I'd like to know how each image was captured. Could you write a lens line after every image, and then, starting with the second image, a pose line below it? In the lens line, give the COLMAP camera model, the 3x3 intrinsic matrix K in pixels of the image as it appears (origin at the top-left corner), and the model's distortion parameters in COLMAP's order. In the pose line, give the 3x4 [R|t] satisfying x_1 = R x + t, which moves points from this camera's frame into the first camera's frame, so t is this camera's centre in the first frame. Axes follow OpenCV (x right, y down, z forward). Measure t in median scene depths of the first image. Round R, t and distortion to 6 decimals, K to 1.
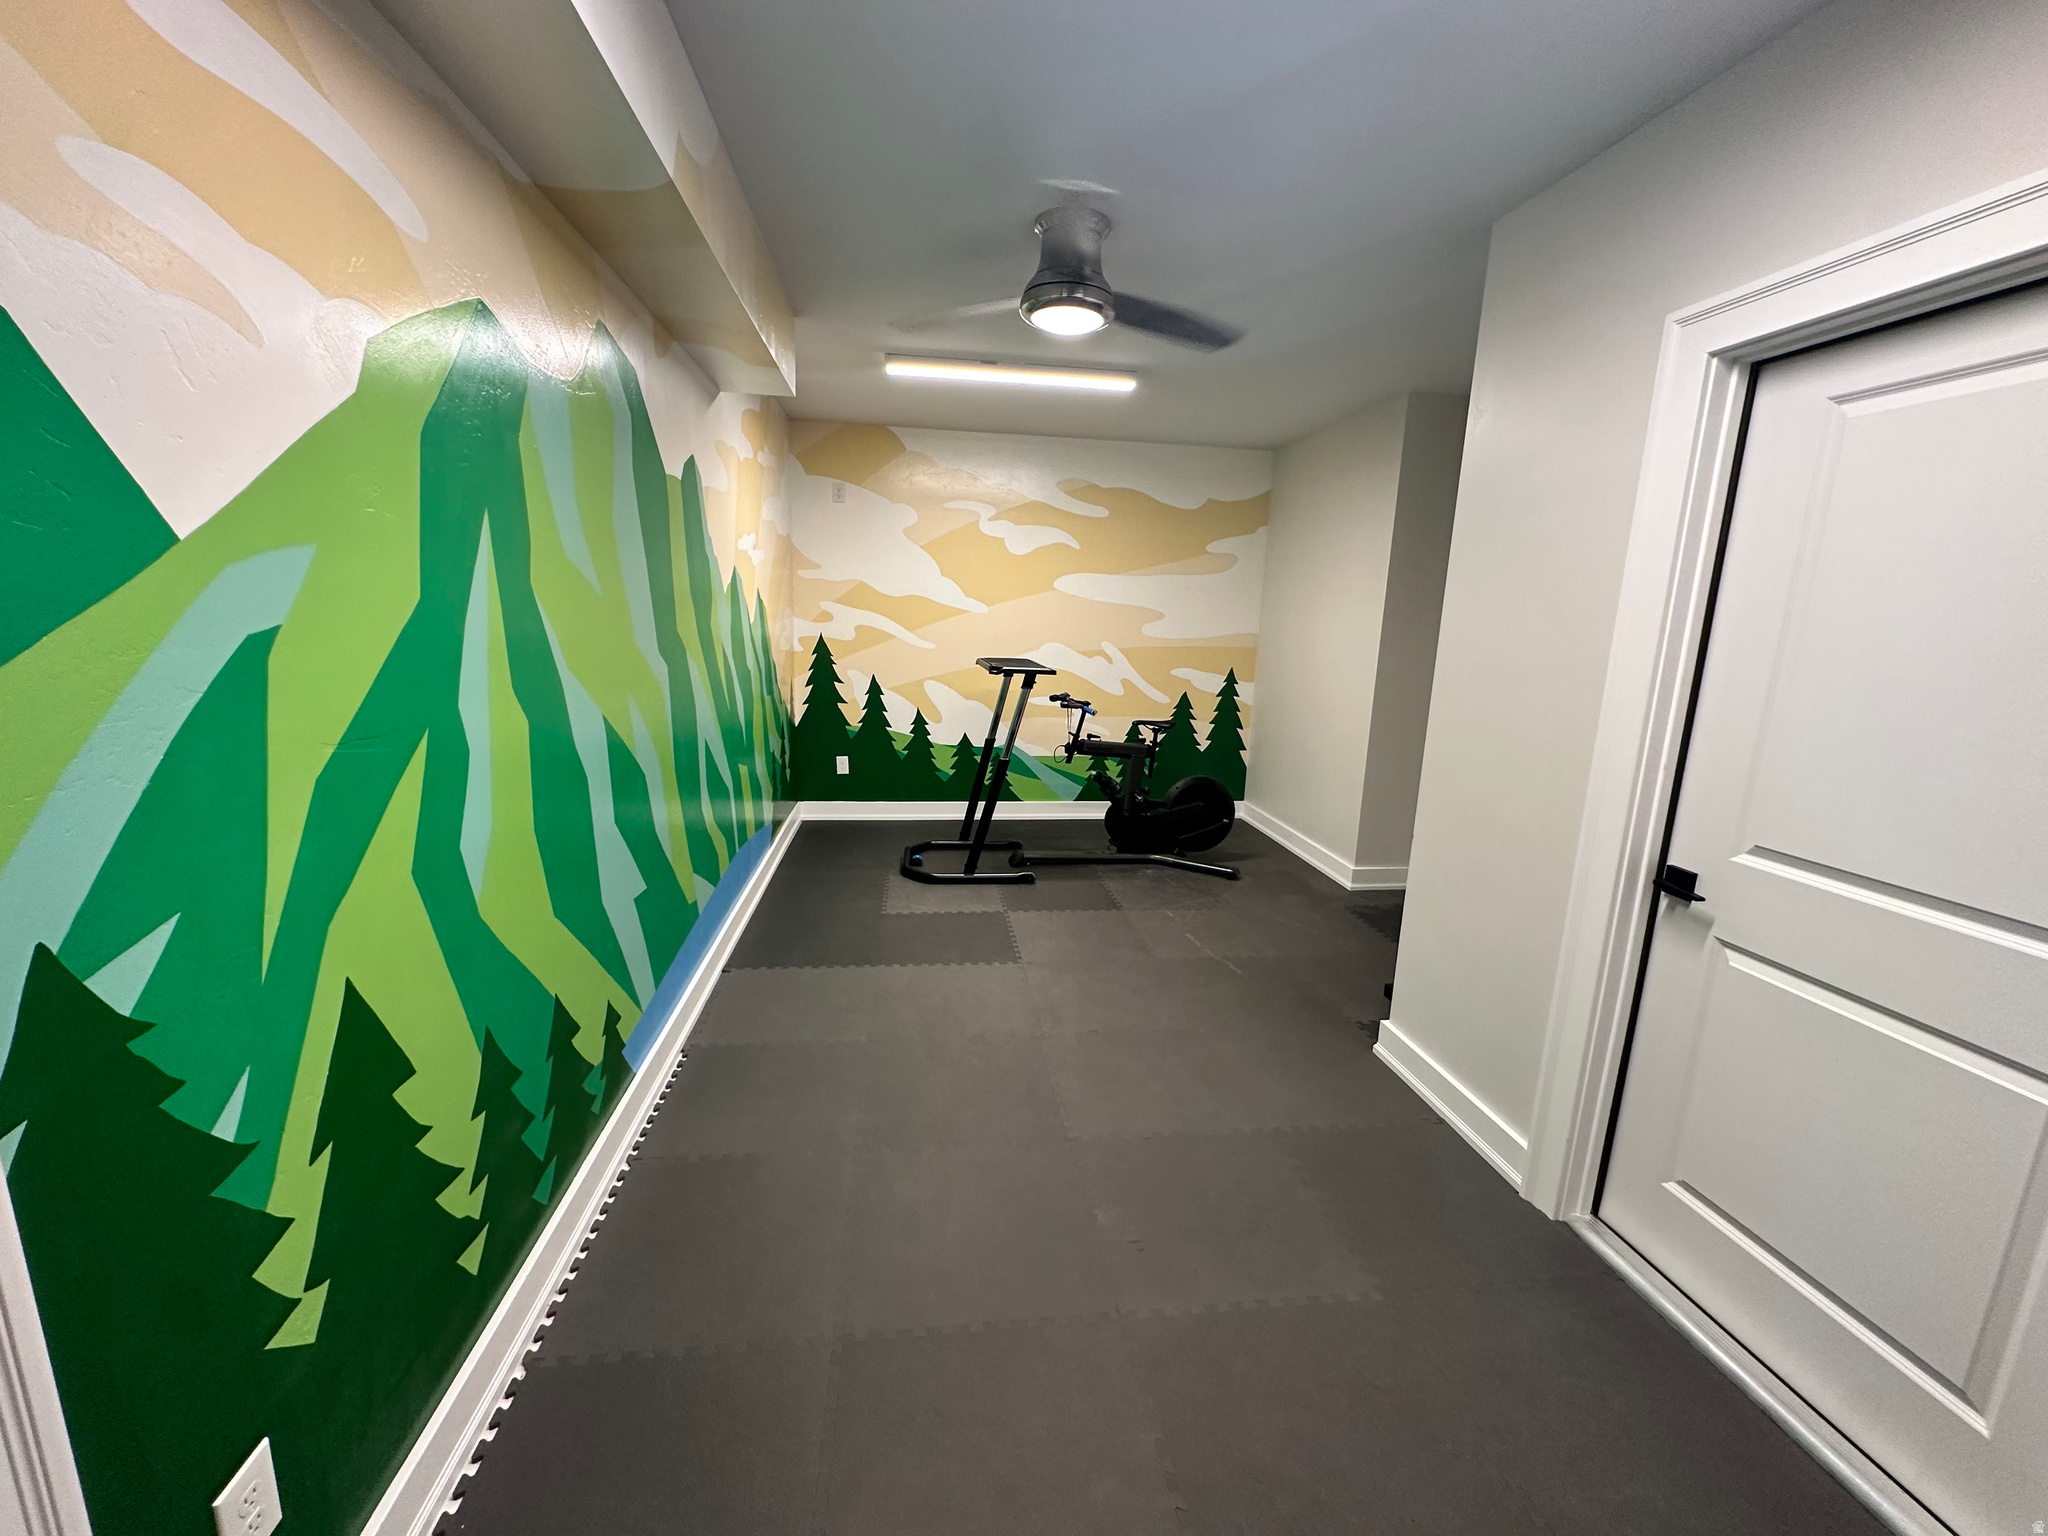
lens RADIAL K [[819.1, 0, 1025.8], [0, 819.1, 773.3], [0, 0, 1]] dist [-0.001124, 0.000463]
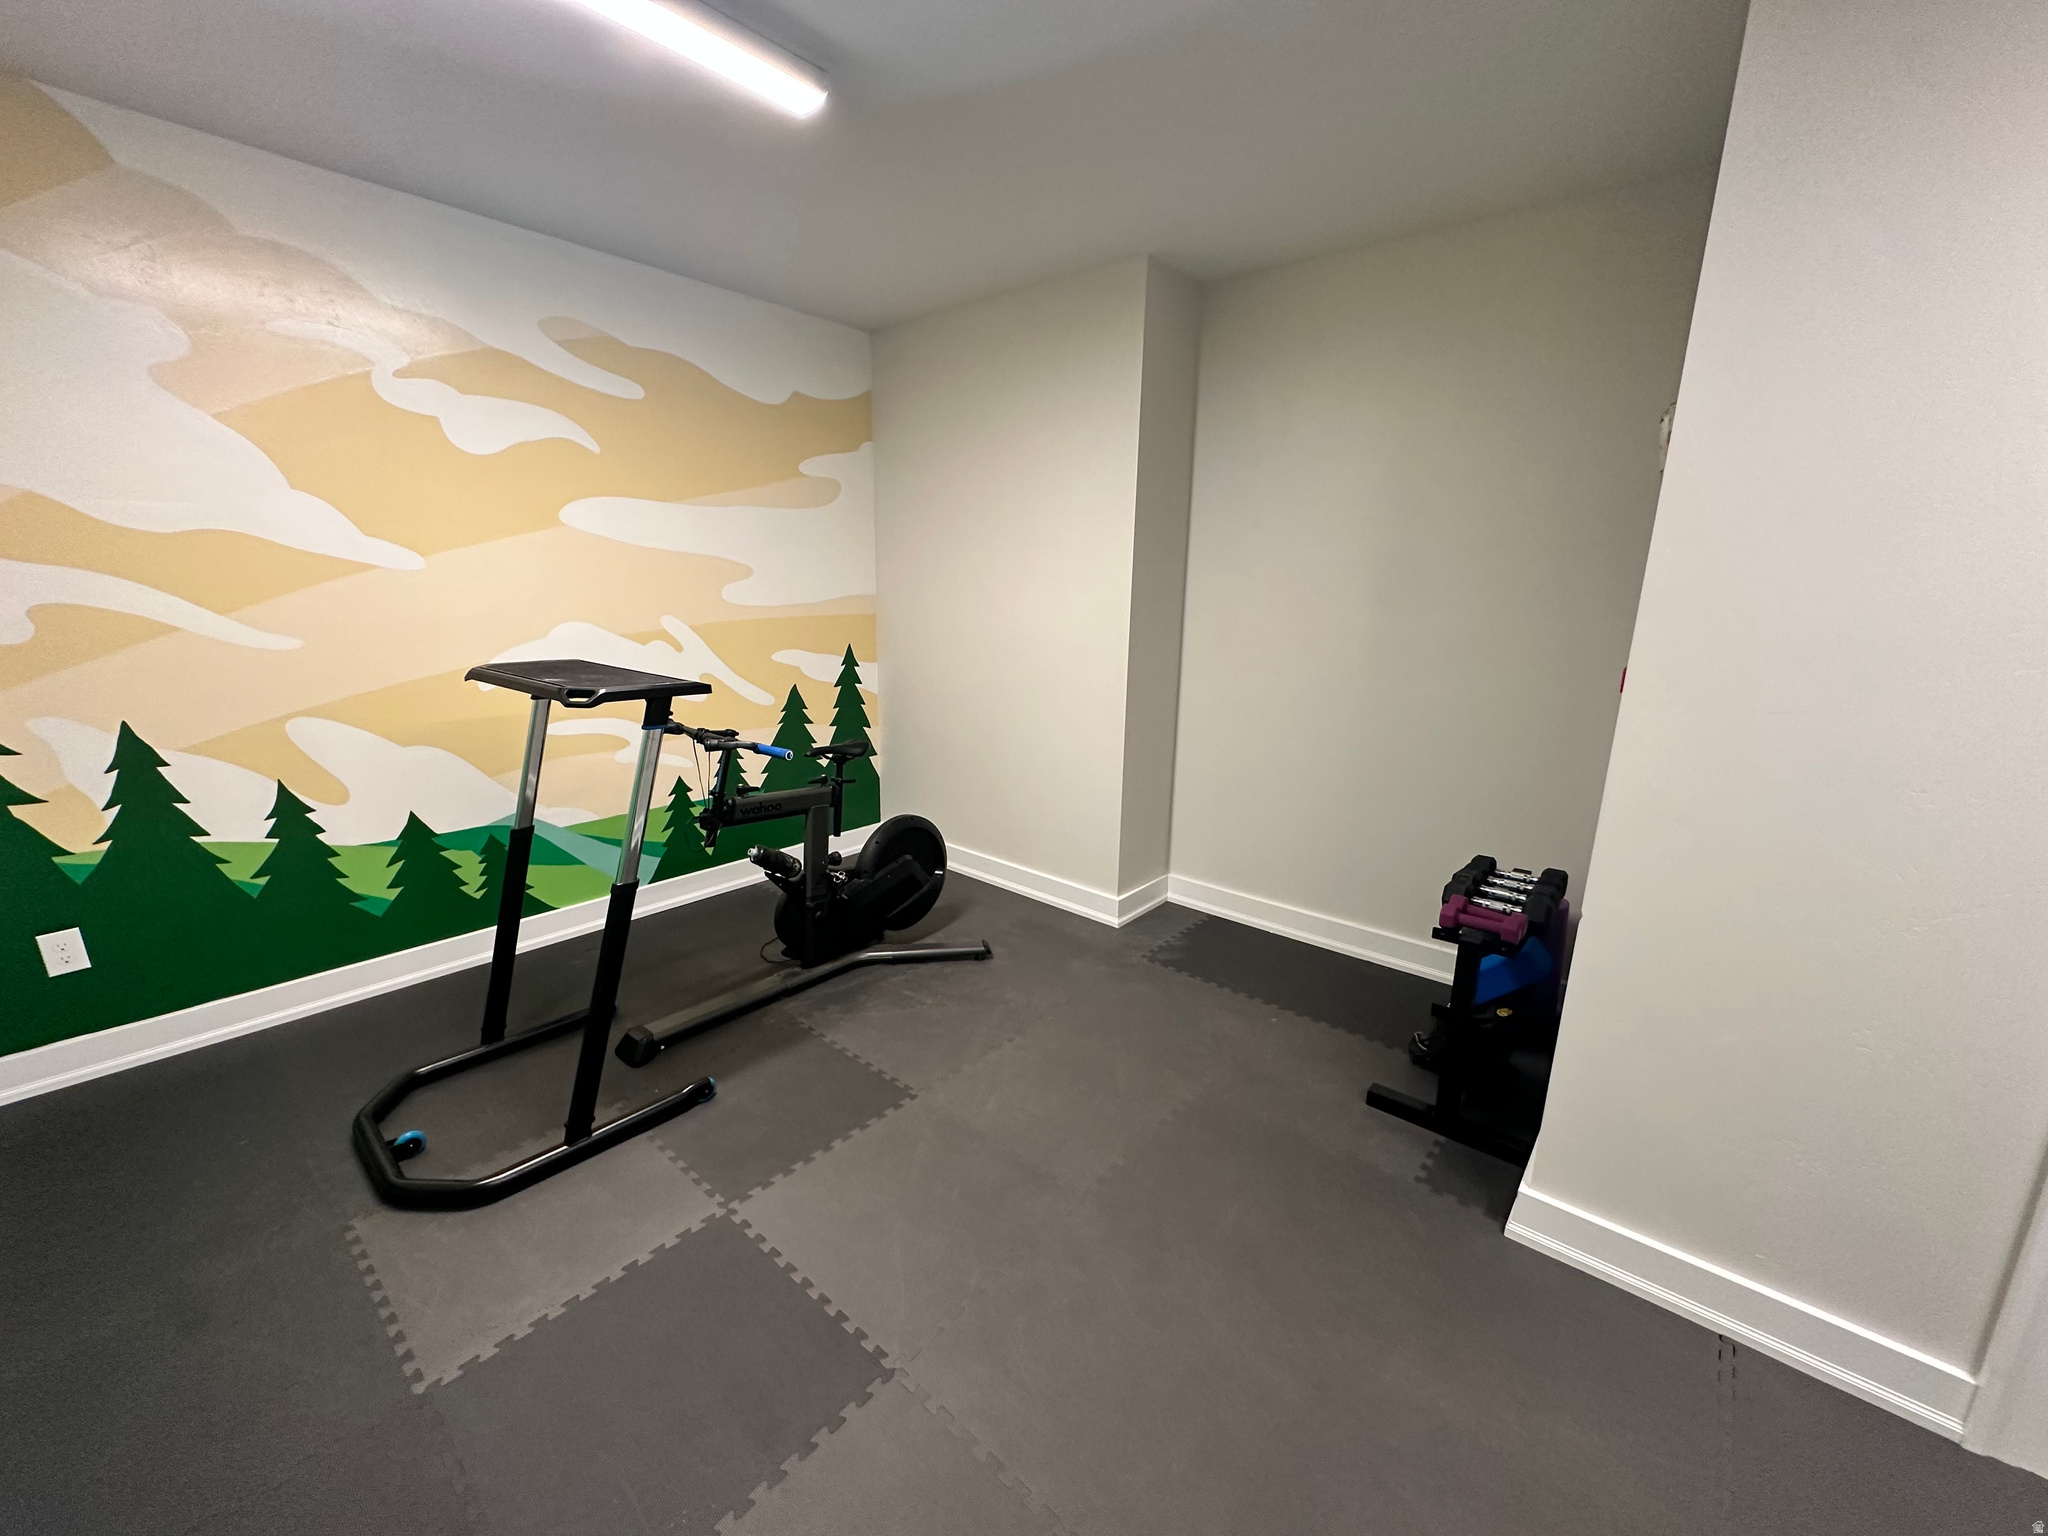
lens RADIAL K [[819.1, 0, 1021.2], [0, 819.1, 768.4], [0, 0, 1]] dist [-0.001124, 0.000463]
pose [[0.748062, -0.166964, 0.642282, -0.114360], [0.137185, 0.985834, 0.096493, -0.074030], [-0.649294, 0.015929, 0.760371, 0.383618]]
